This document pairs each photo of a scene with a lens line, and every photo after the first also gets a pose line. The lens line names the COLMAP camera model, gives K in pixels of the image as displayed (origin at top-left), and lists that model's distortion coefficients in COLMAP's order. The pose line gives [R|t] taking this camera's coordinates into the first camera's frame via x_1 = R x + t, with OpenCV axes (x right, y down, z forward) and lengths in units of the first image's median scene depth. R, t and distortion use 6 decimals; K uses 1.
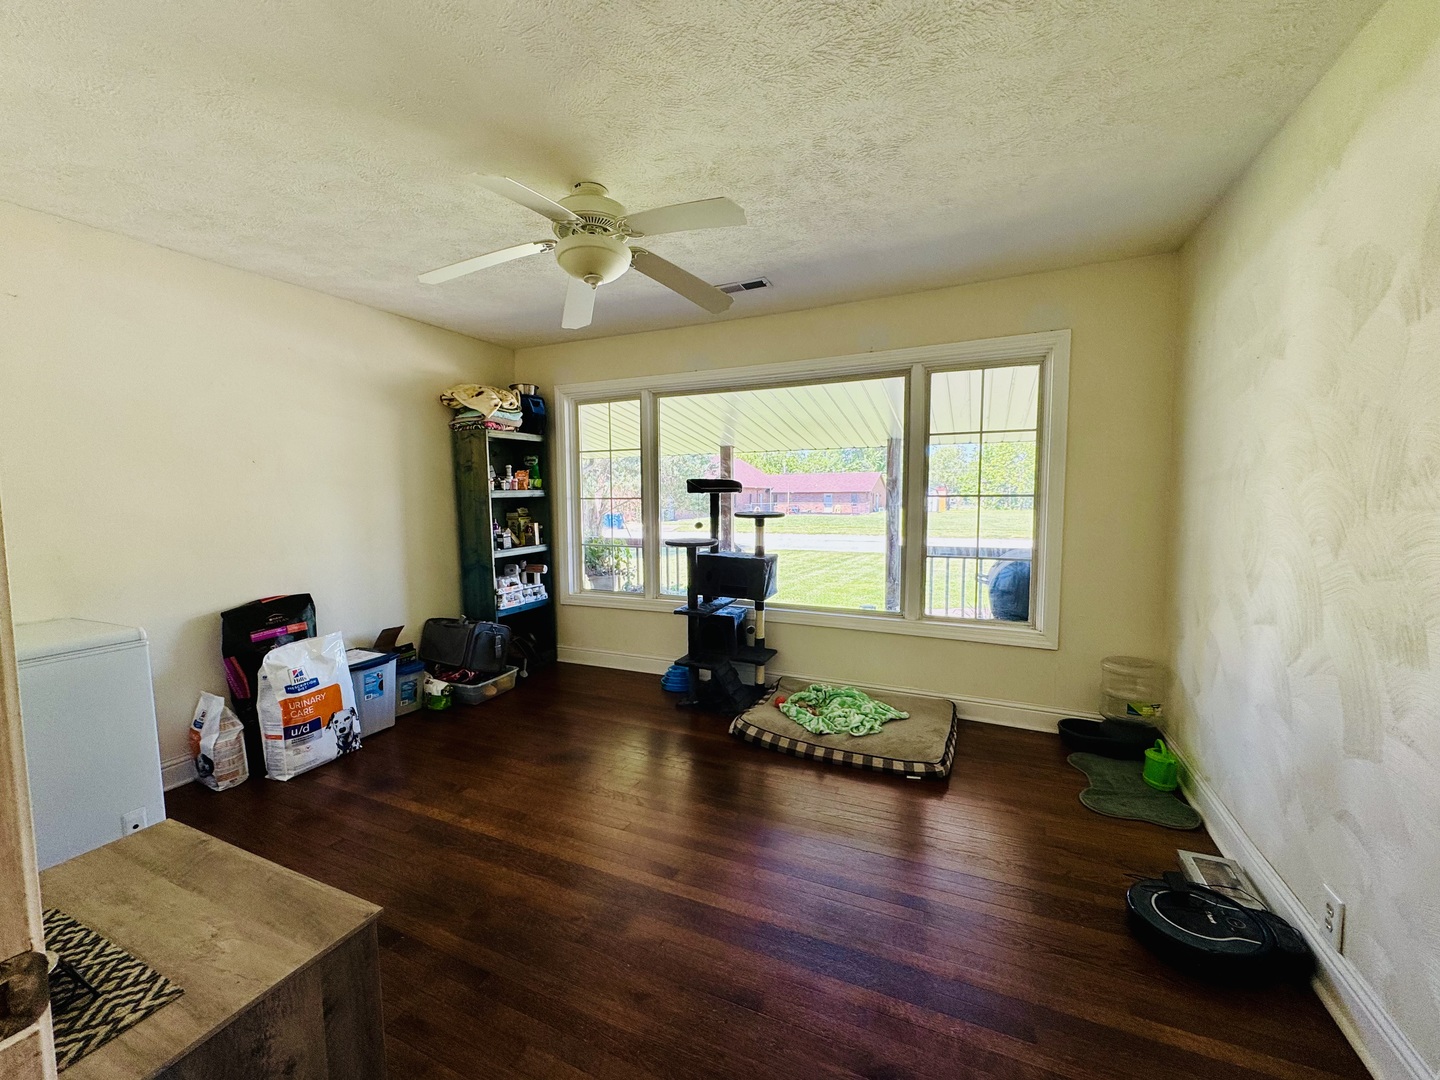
lens RADIAL K [[574.0, 0, 720.8], [0, 574.0, 535.6], [0, 0, 1]] dist [-0.003635, 0.000780]
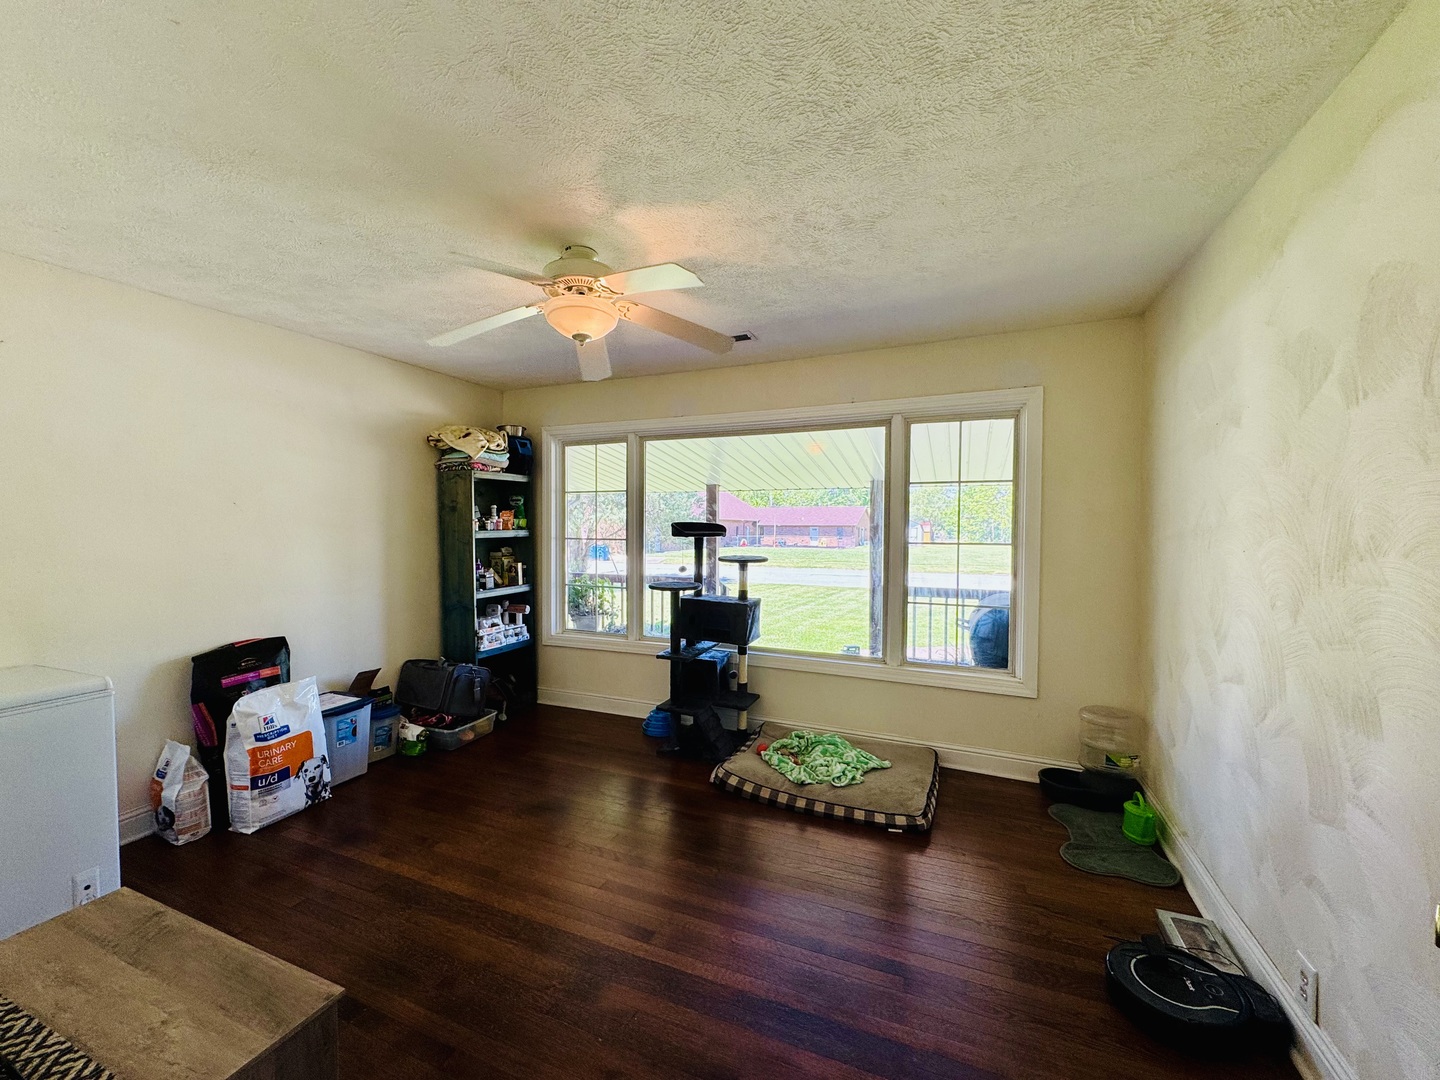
lens RADIAL K [[574.0, 0, 721.0], [0, 574.0, 535.7], [0, 0, 1]] dist [-0.003635, 0.000780]
pose [[0.999665, 0.011374, 0.023231, 0.006381], [-0.010084, 0.998439, -0.054927, -0.029058], [-0.023819, 0.054674, 0.998220, -0.009934]]
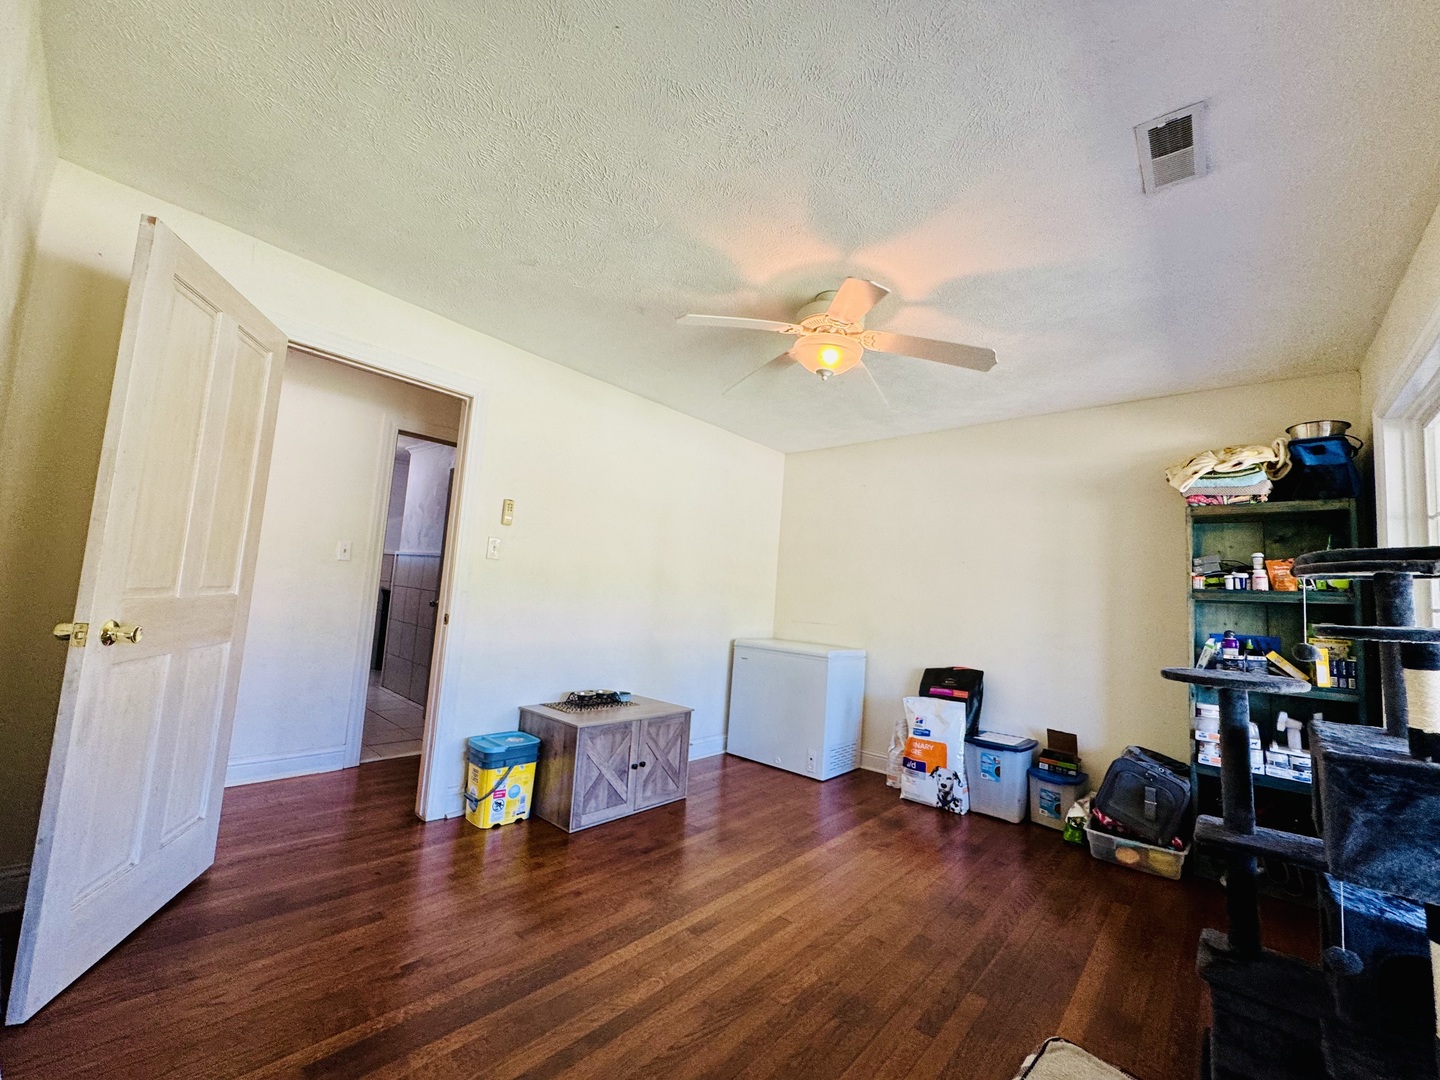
lens RADIAL K [[574.0, 0, 717.2], [0, 574.0, 539.0], [0, 0, 1]] dist [-0.003635, 0.000780]
pose [[-0.298985, -0.105485, -0.948410, 0.689241], [-0.134877, 0.988565, -0.067432, -0.016712], [0.944678, 0.107757, -0.309794, 0.950217]]
